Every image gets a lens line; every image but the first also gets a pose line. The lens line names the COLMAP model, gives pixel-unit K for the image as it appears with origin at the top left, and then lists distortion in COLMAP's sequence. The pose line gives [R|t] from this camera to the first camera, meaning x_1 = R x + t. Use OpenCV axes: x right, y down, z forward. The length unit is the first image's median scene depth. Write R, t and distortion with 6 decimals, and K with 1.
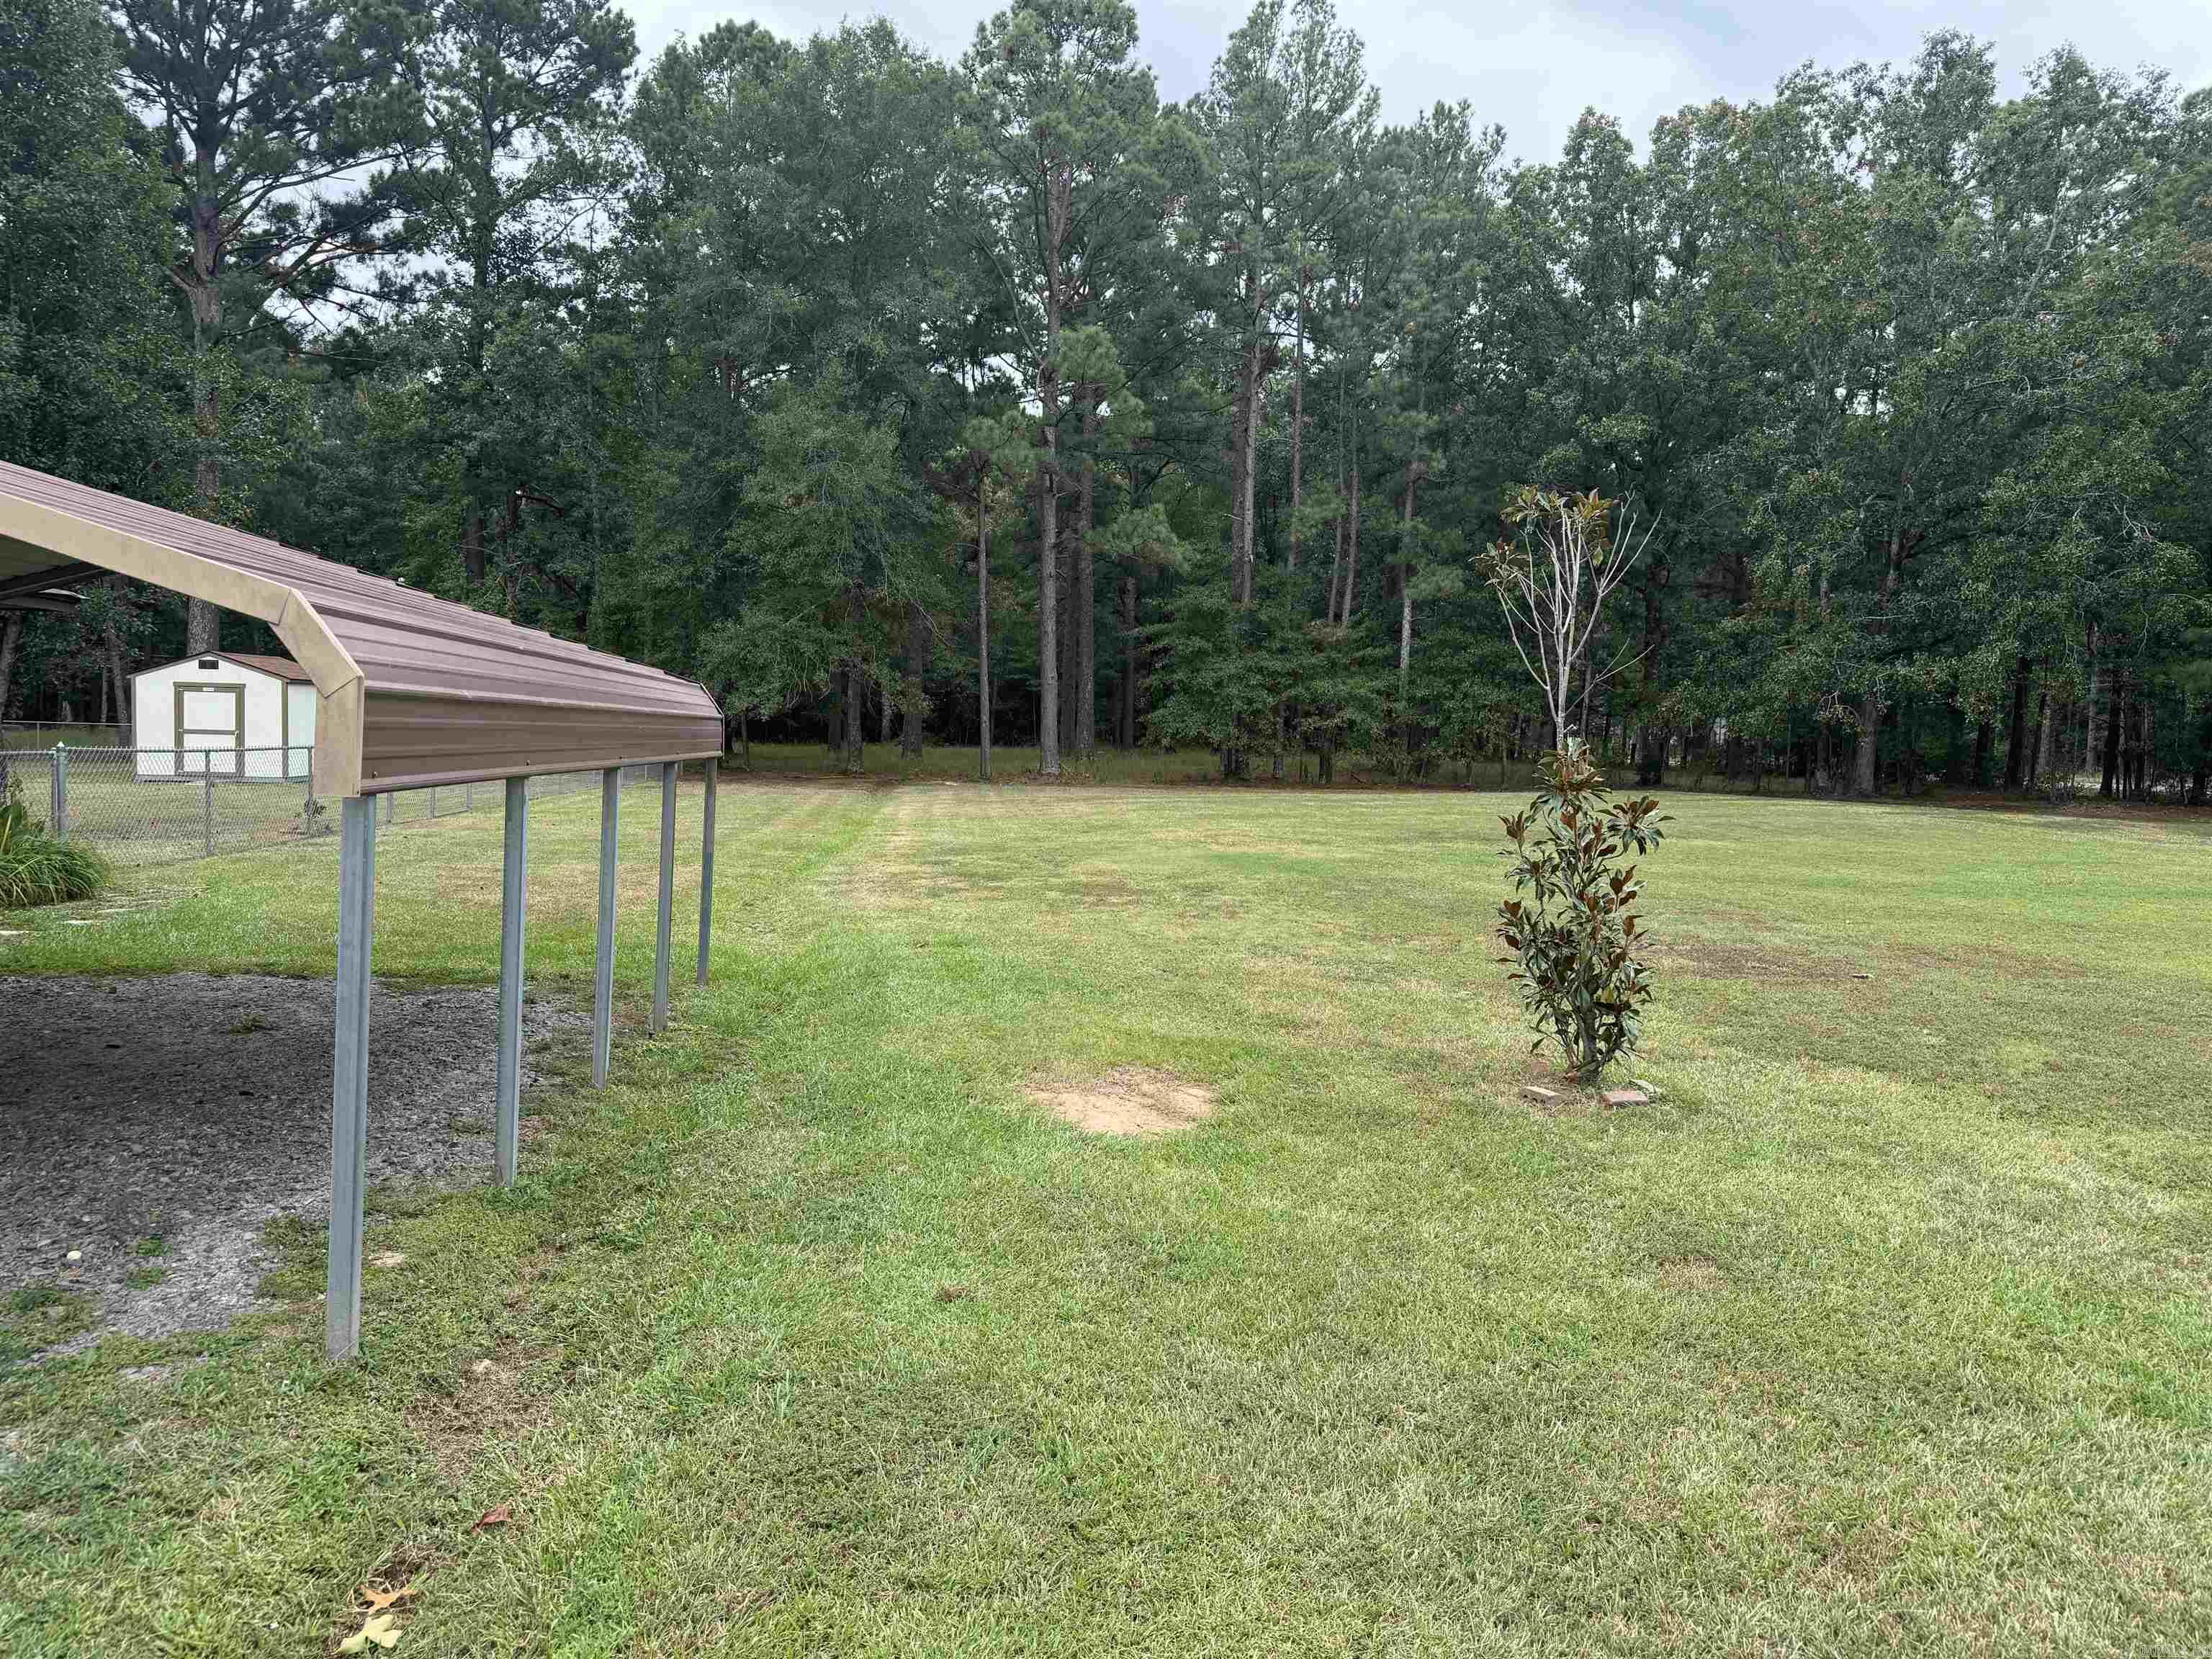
lens RADIAL K [[1569.7, 0, 1090.1], [0, 1569.7, 828.7], [0, 0, 1]] dist [0.071681, -0.107537]
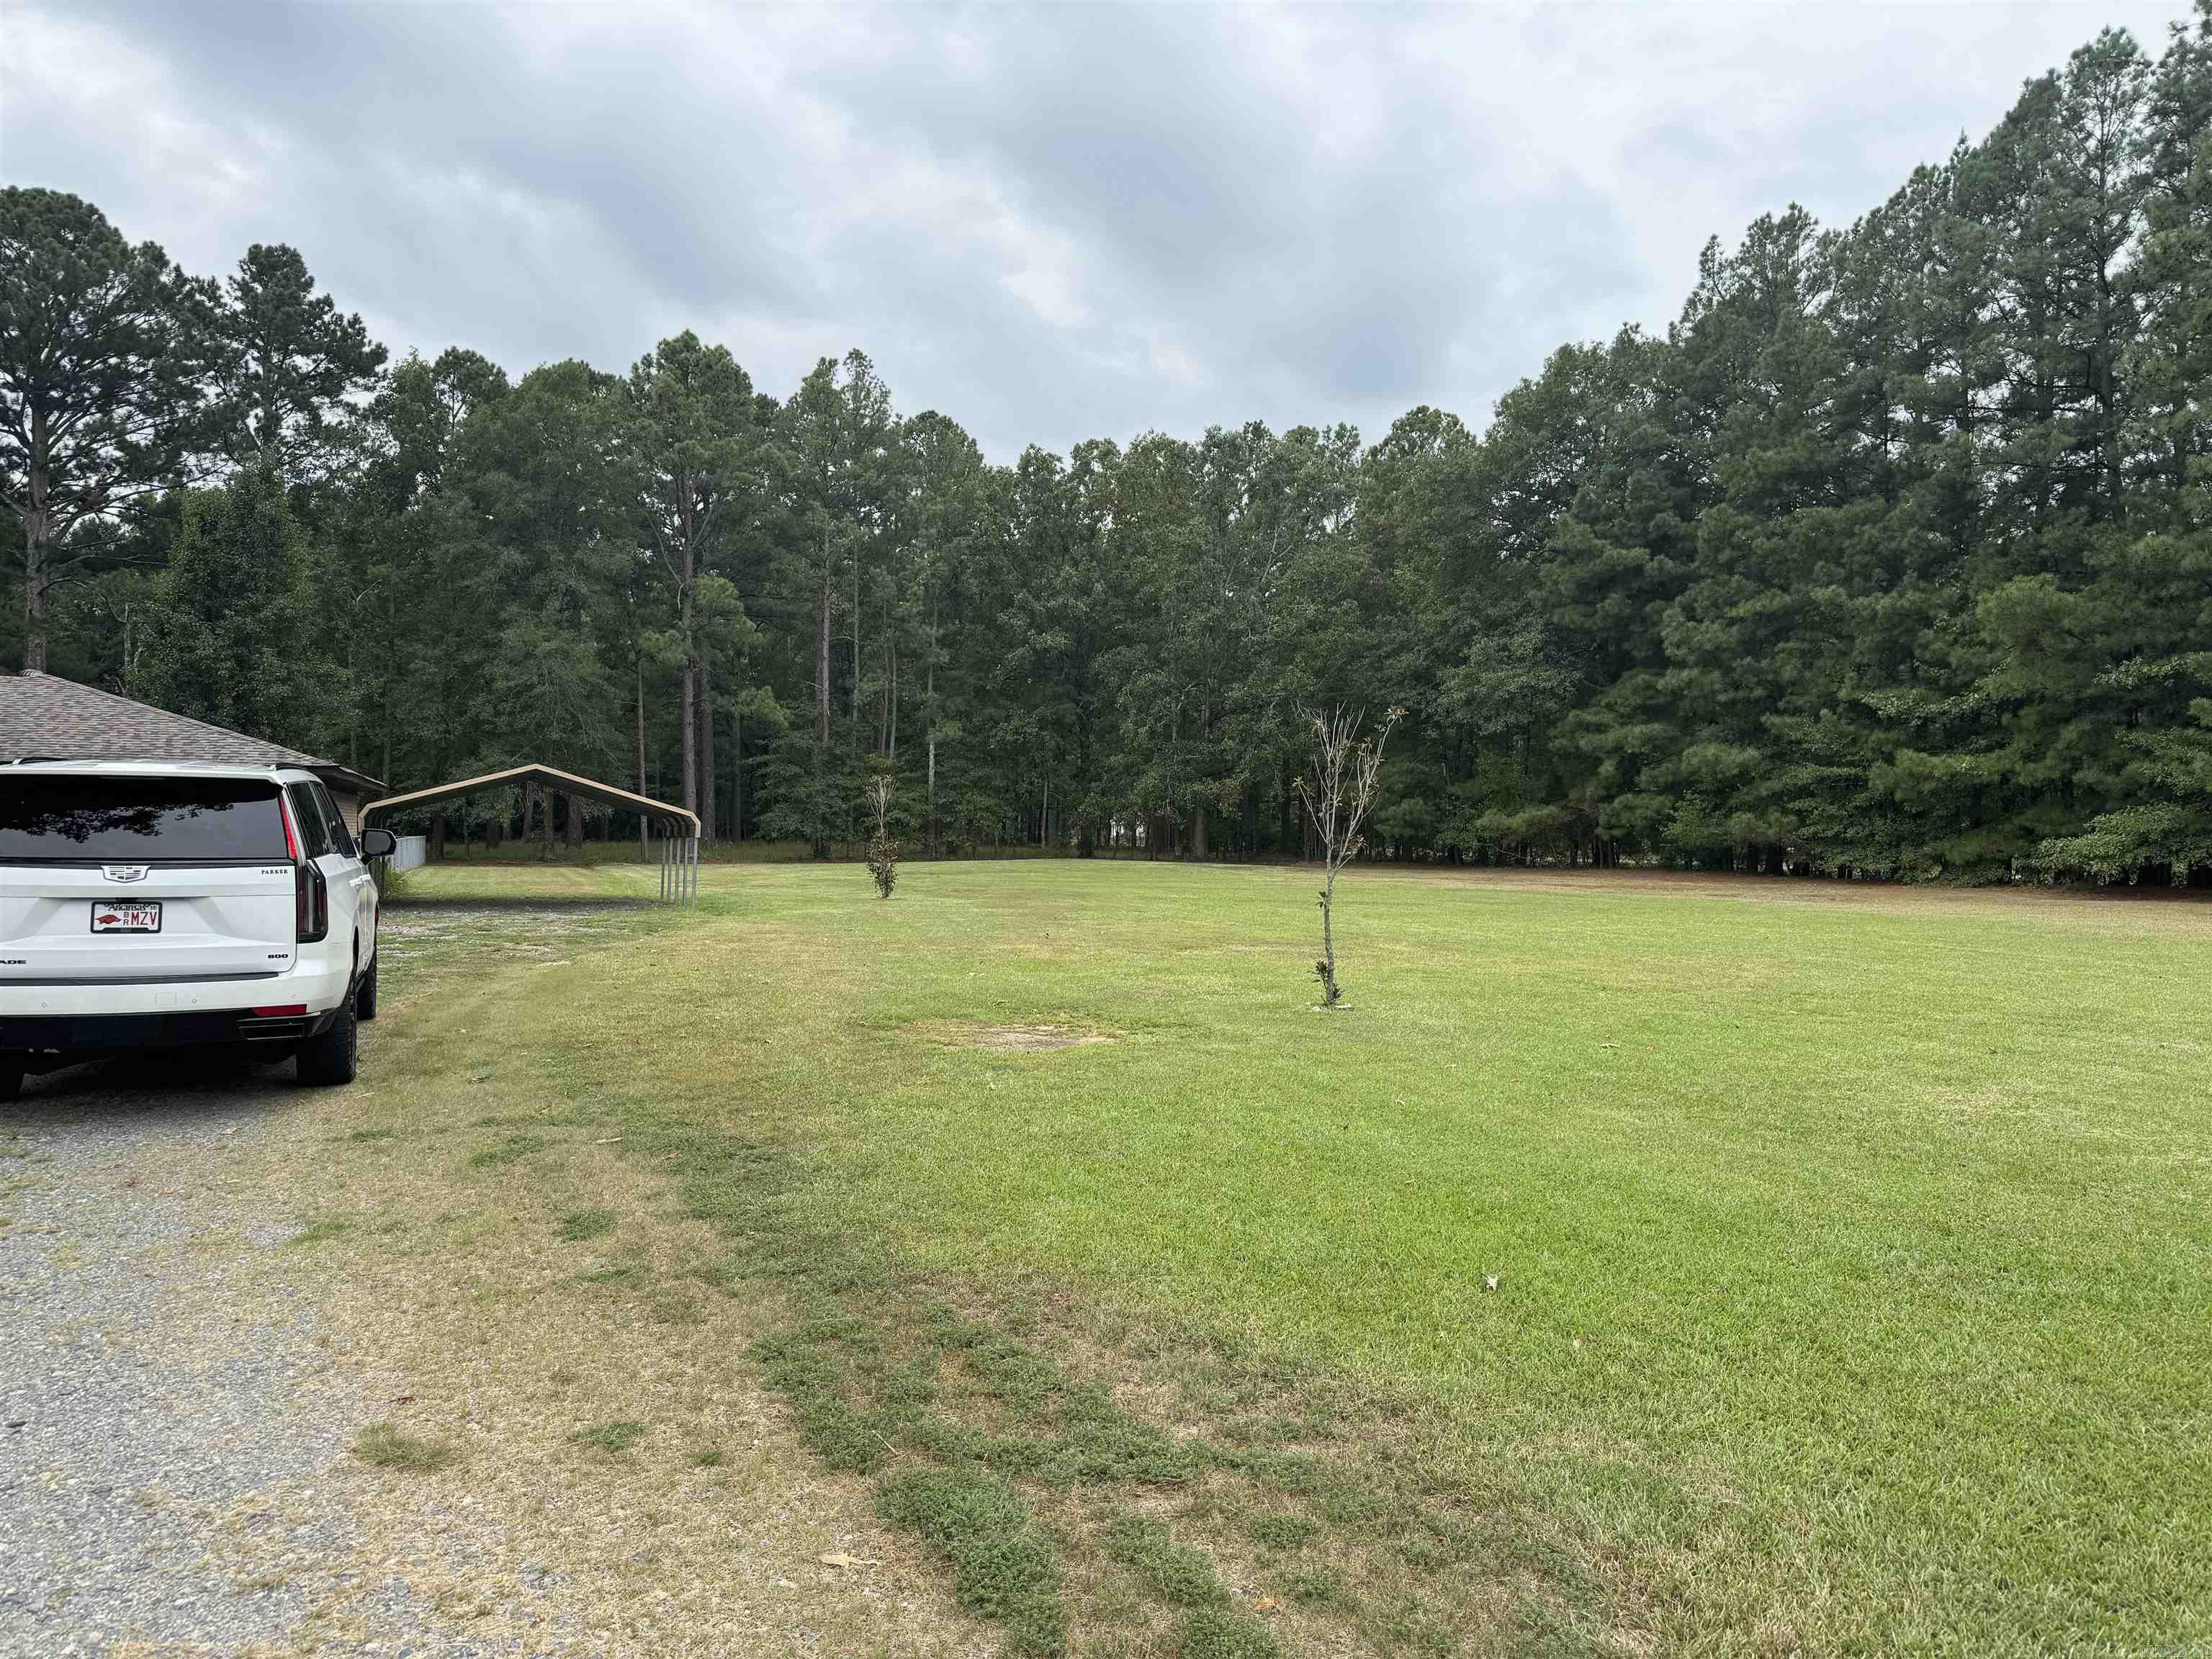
lens RADIAL K [[1528.5, 0, 1130.0], [0, 1528.5, 847.7], [0, 0, 1]] dist [-0.003933, -0.006801]
pose [[0.959224, -0.022634, 0.281741, -0.037726], [0.033339, 0.998891, -0.033259, 0.017298], [-0.280675, 0.041295, 0.958914, -0.503096]]
